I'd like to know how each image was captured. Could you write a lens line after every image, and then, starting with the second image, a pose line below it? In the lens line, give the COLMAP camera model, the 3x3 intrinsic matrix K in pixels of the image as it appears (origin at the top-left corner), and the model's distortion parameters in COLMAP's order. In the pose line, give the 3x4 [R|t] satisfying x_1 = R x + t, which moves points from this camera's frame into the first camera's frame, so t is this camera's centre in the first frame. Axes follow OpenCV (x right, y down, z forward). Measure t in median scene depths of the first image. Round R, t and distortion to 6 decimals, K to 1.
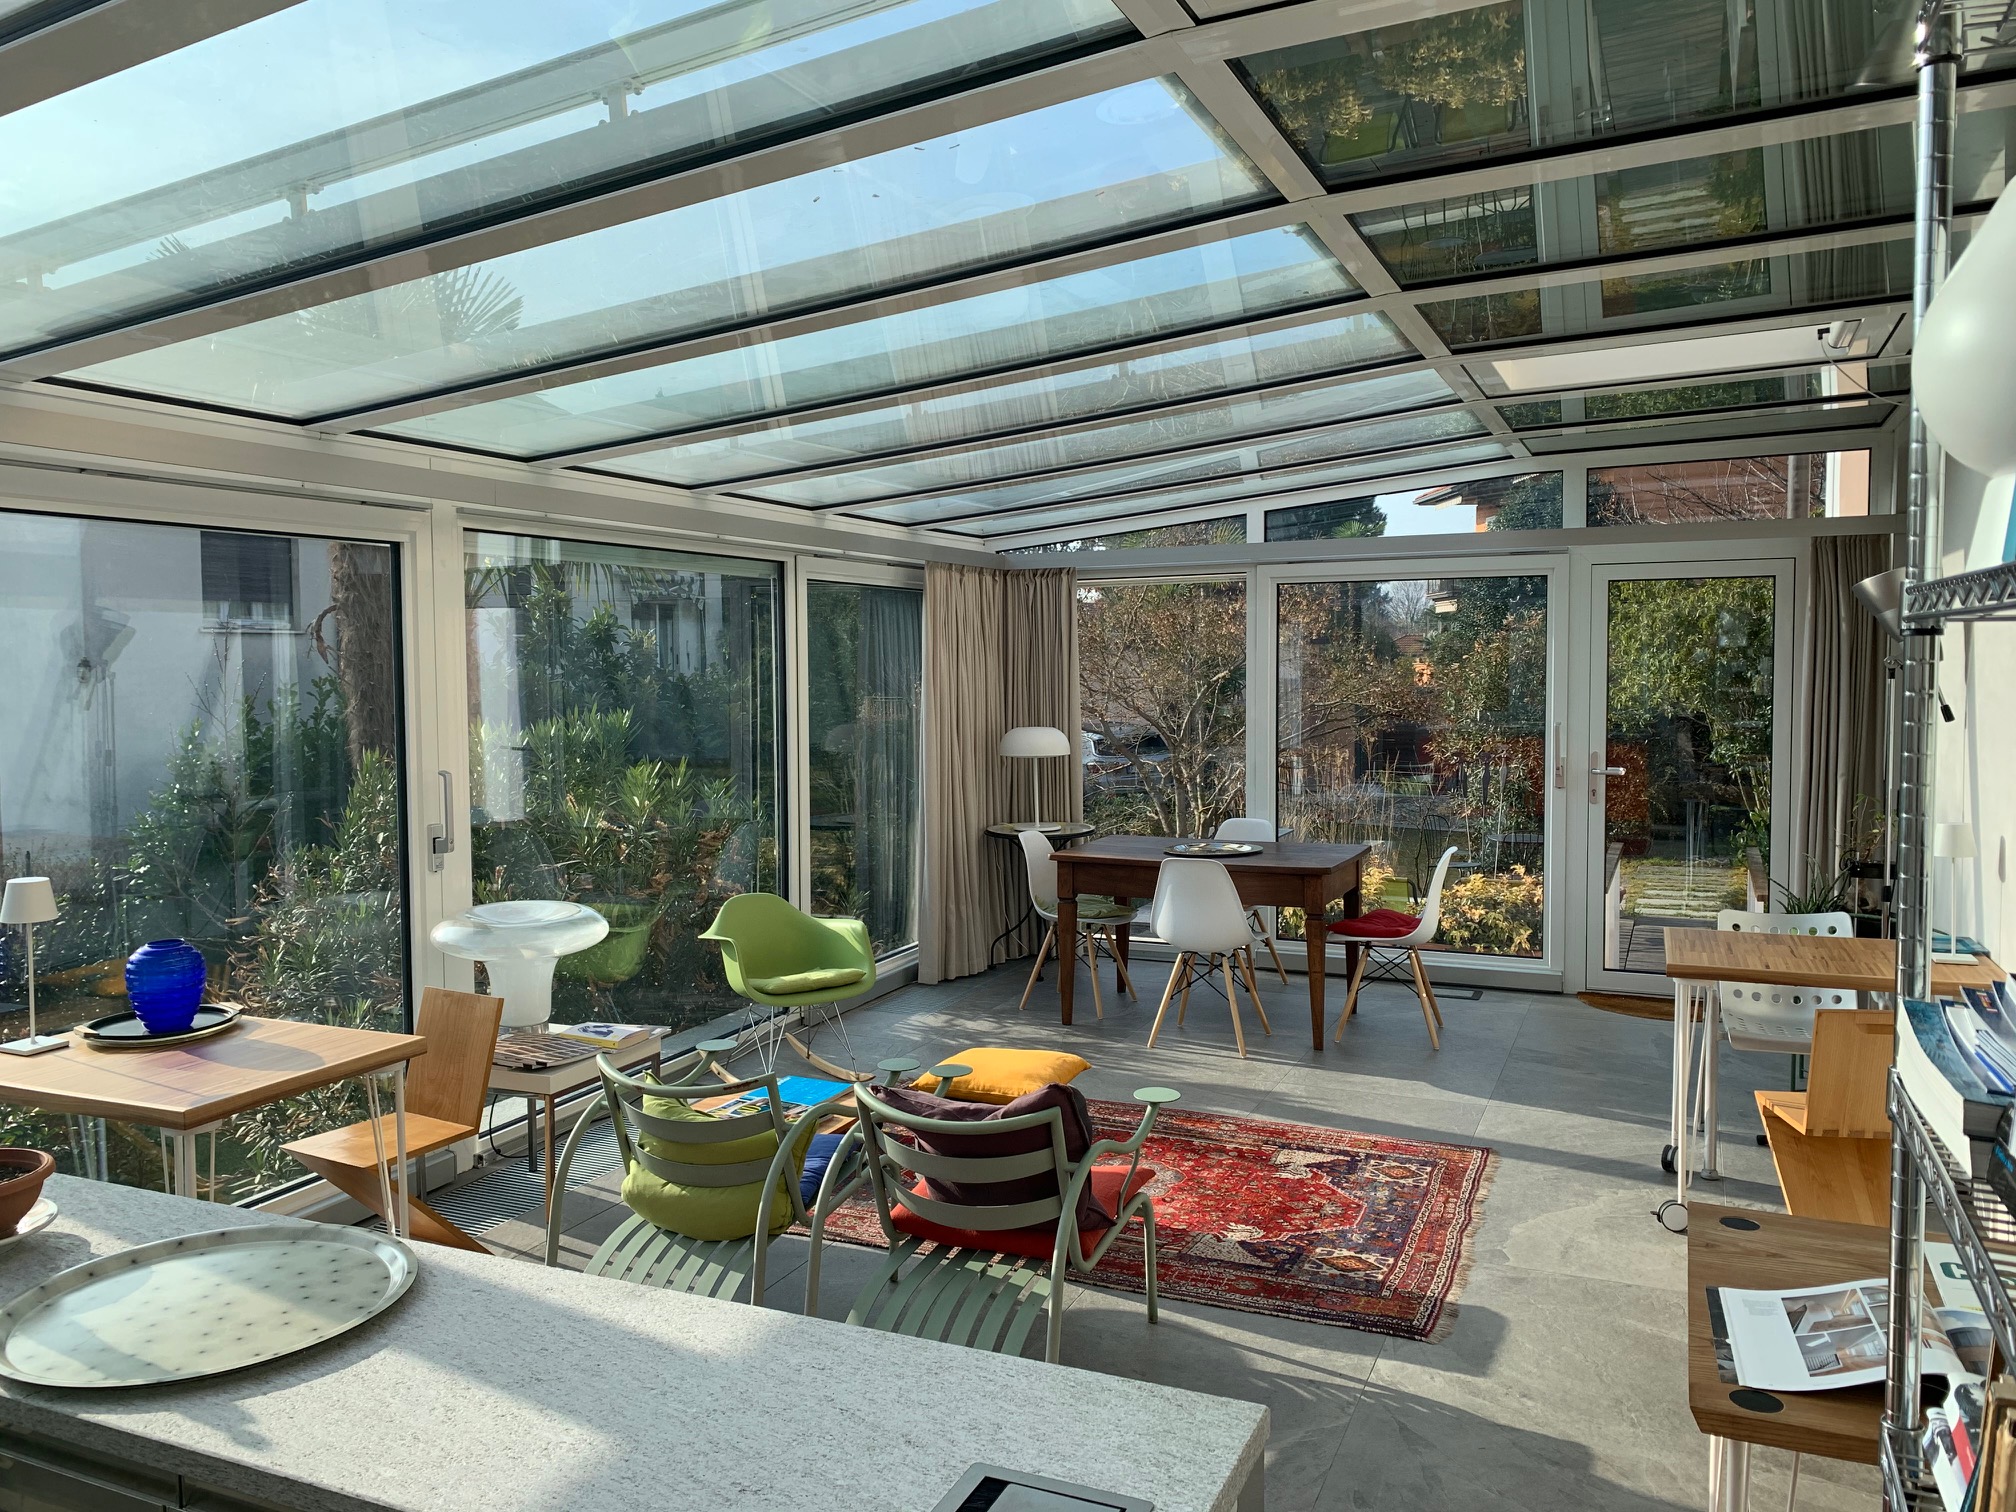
lens RADIAL K [[1549.2, 0, 1008.0], [0, 1549.2, 756.0], [0, 0, 1]] dist [-0.008256, 0.008232]
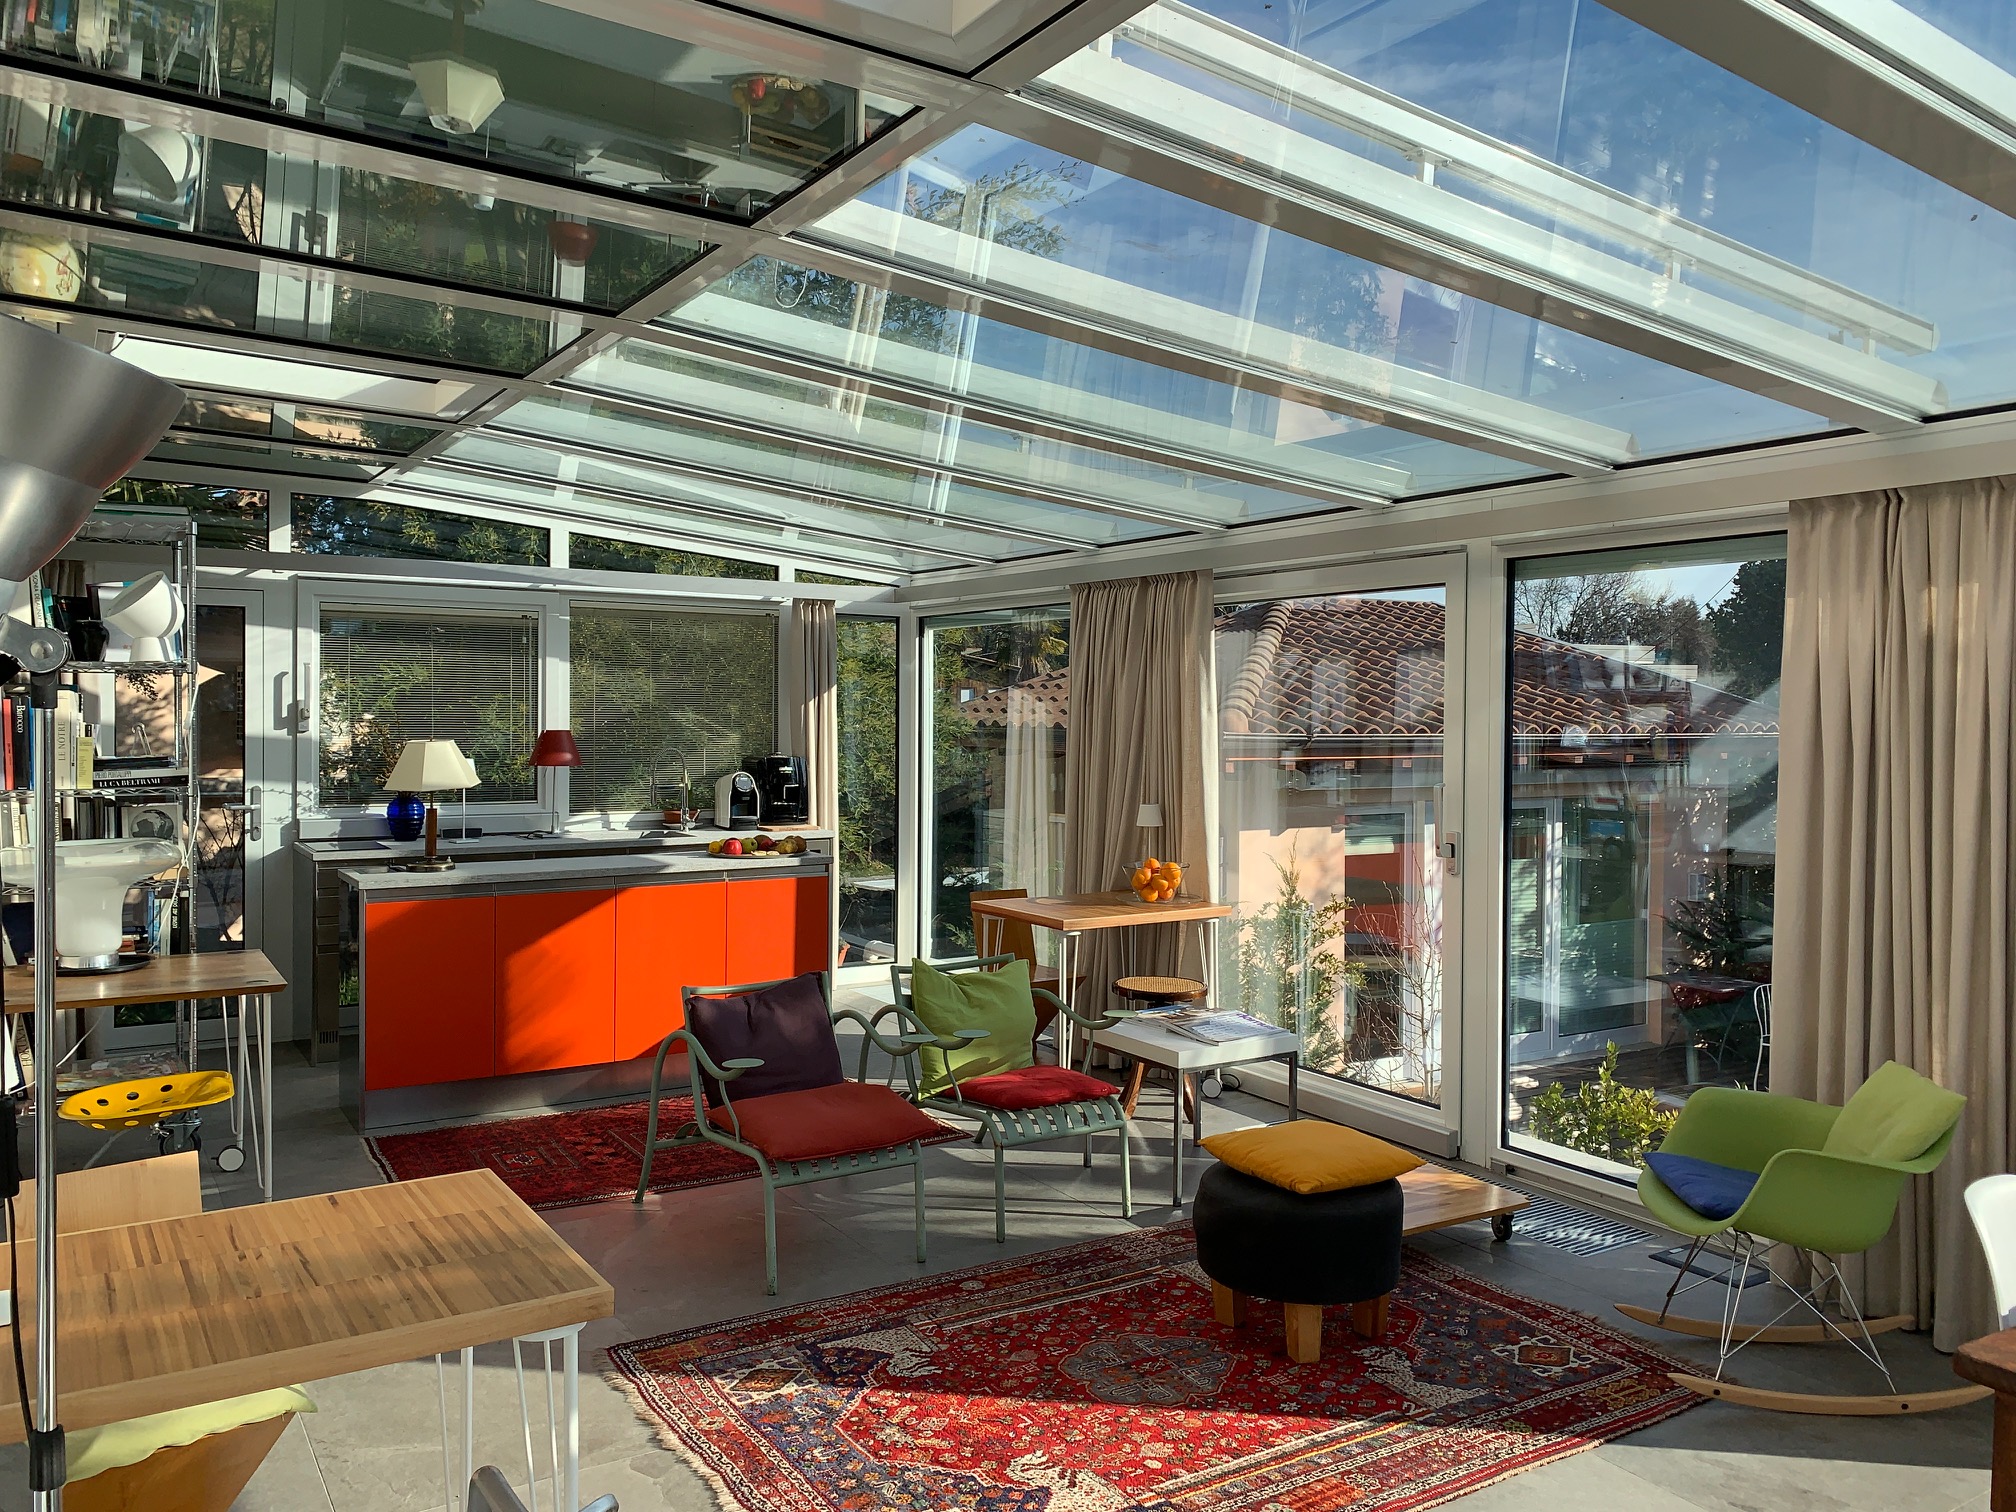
lens RADIAL K [[1530.0, 0, 1008.0], [0, 1530.0, 756.0], [0, 0, 1]] dist [0.009334, -0.028811]
pose [[-0.565870, 0.021900, -0.824203, 0.681453], [-0.060124, 0.995890, 0.067741, -0.068360], [0.822299, 0.087887, -0.562228, 1.266465]]
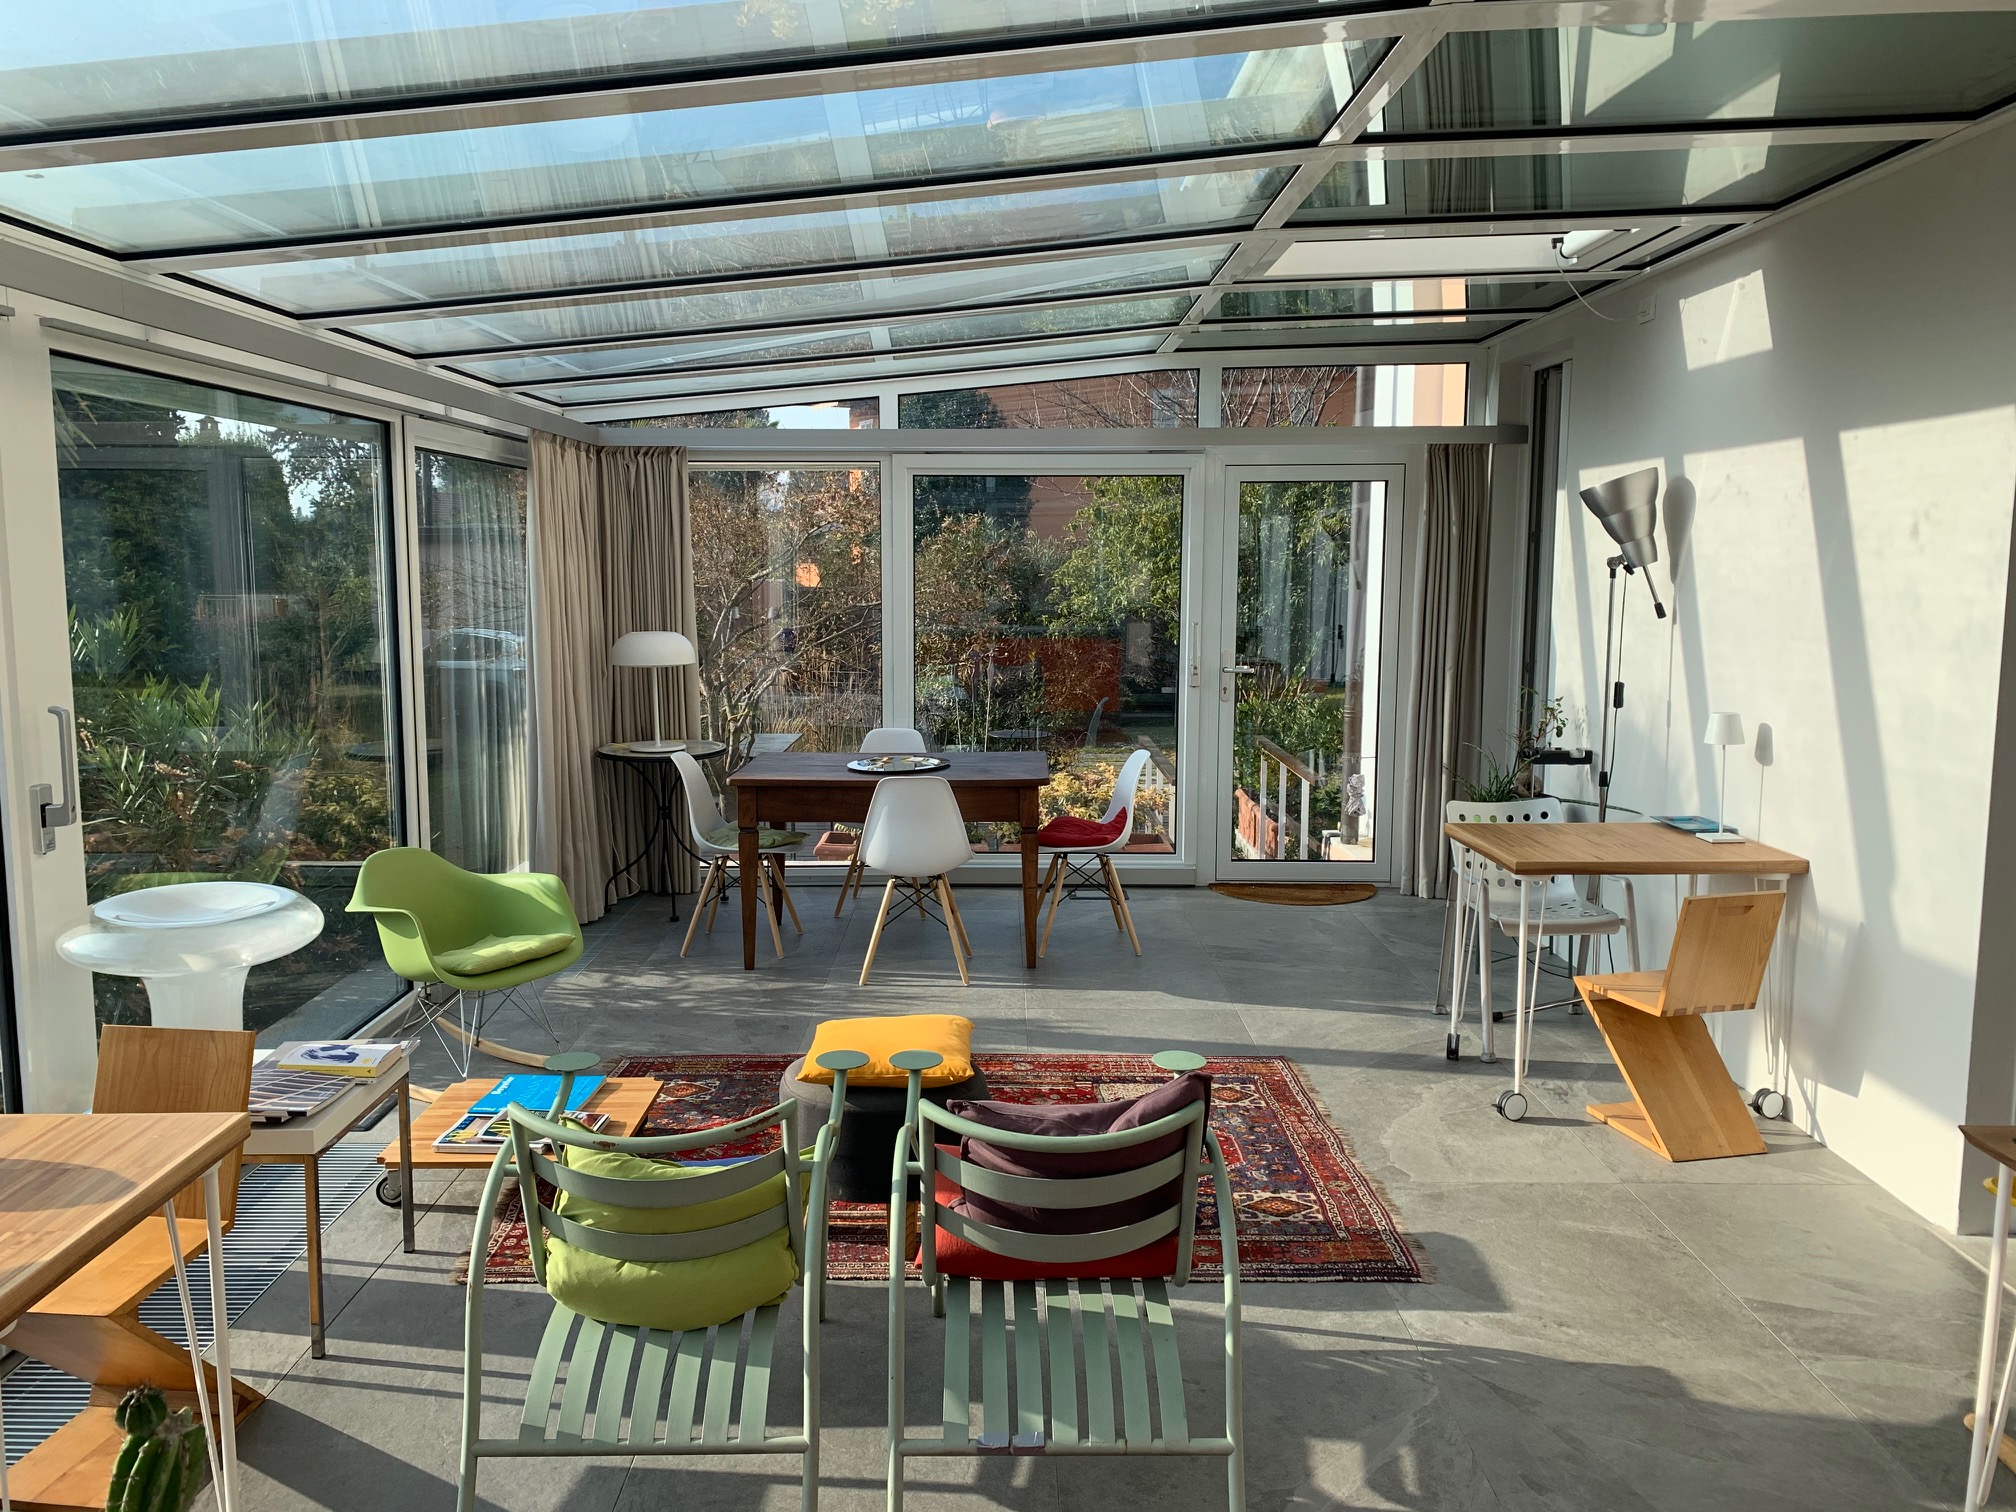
lens RADIAL K [[1530.0, 0, 1008.0], [0, 1530.0, 756.0], [0, 0, 1]] dist [0.009334, -0.028811]
pose [[0.914251, -0.043288, 0.402830, -0.234959], [0.016121, 0.997375, 0.070590, -0.009055], [-0.404828, -0.058042, 0.912549, 0.193051]]
